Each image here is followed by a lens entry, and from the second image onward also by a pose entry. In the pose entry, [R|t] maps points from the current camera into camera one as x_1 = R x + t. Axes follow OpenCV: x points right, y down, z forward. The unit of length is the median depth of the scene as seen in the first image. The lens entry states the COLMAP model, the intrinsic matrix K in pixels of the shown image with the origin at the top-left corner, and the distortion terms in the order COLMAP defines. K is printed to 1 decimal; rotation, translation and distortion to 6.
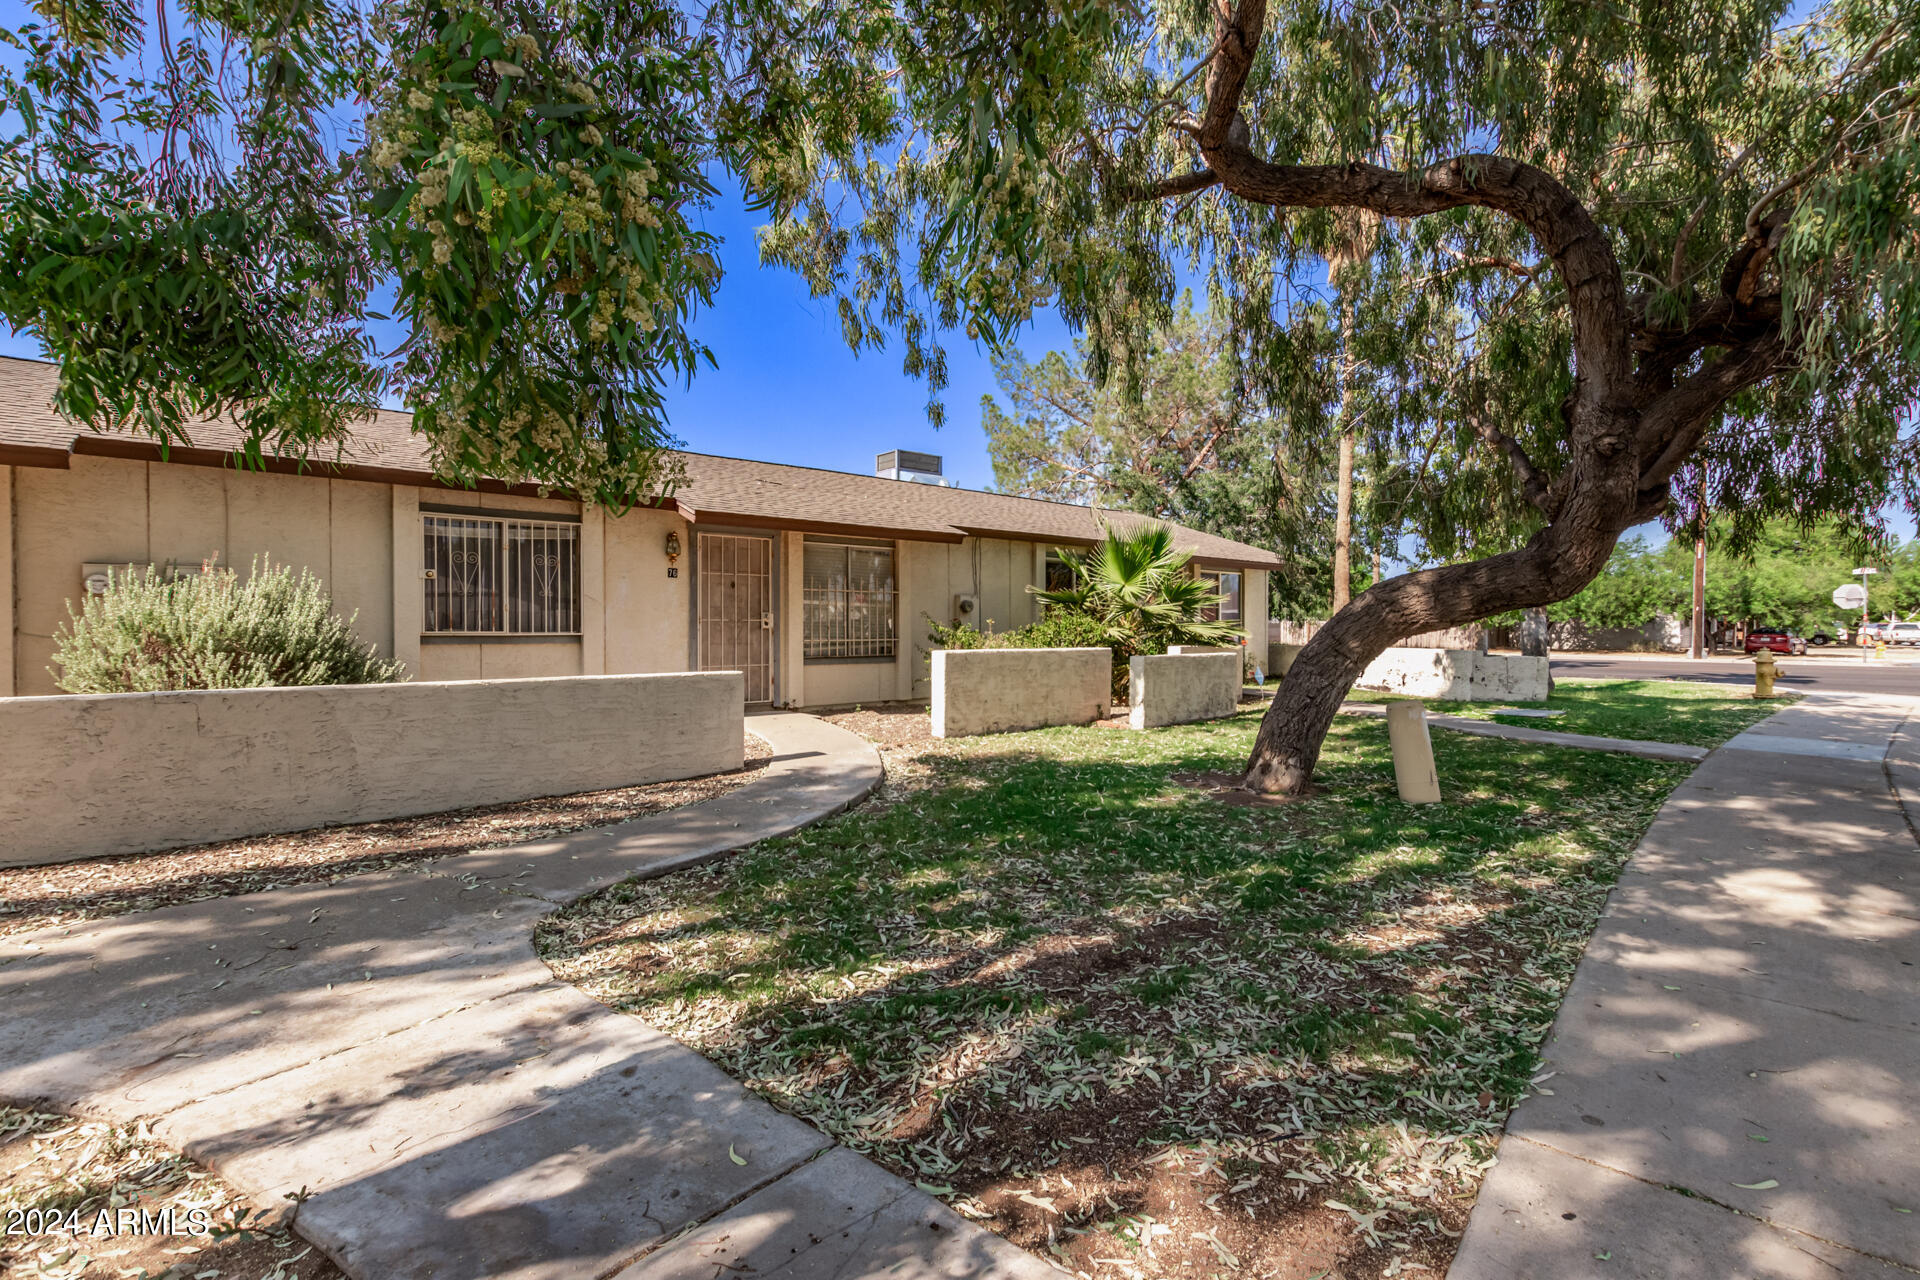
lens RADIAL K [[882.6, 0, 965.8], [0, 882.6, 645.6], [0, 0, 1]] dist [0.001702, -0.000442]
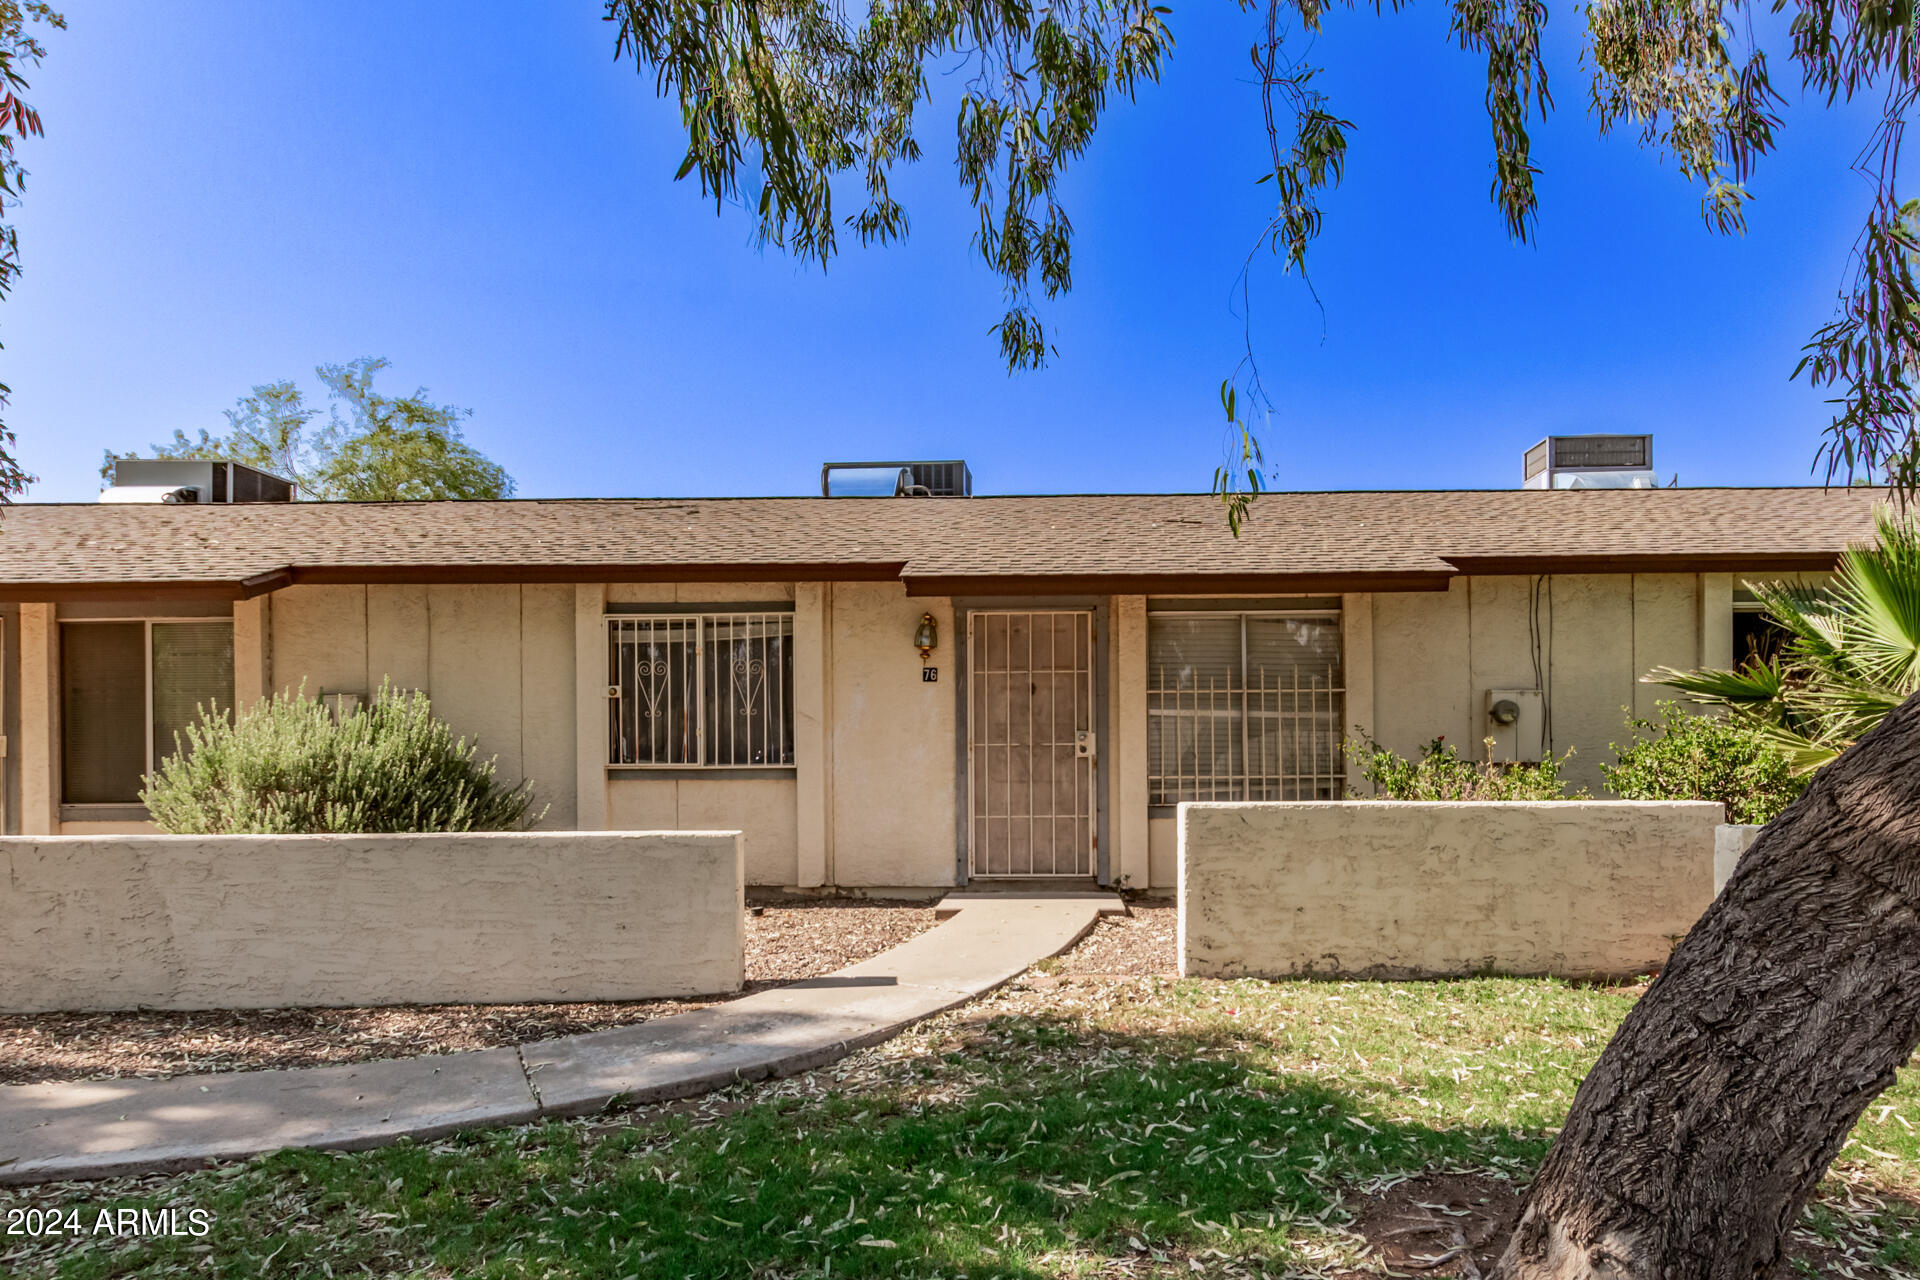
lens RADIAL K [[1181.9, 0, 960.2], [0, 1181.9, 744.3], [0, 0, 1]] dist [-0.021337, -0.000368]
pose [[0.734373, -0.008439, -0.678694, 0.313890], [-0.006704, 0.999784, -0.019685, -0.013241], [0.678713, 0.019006, 0.734157, 0.388246]]
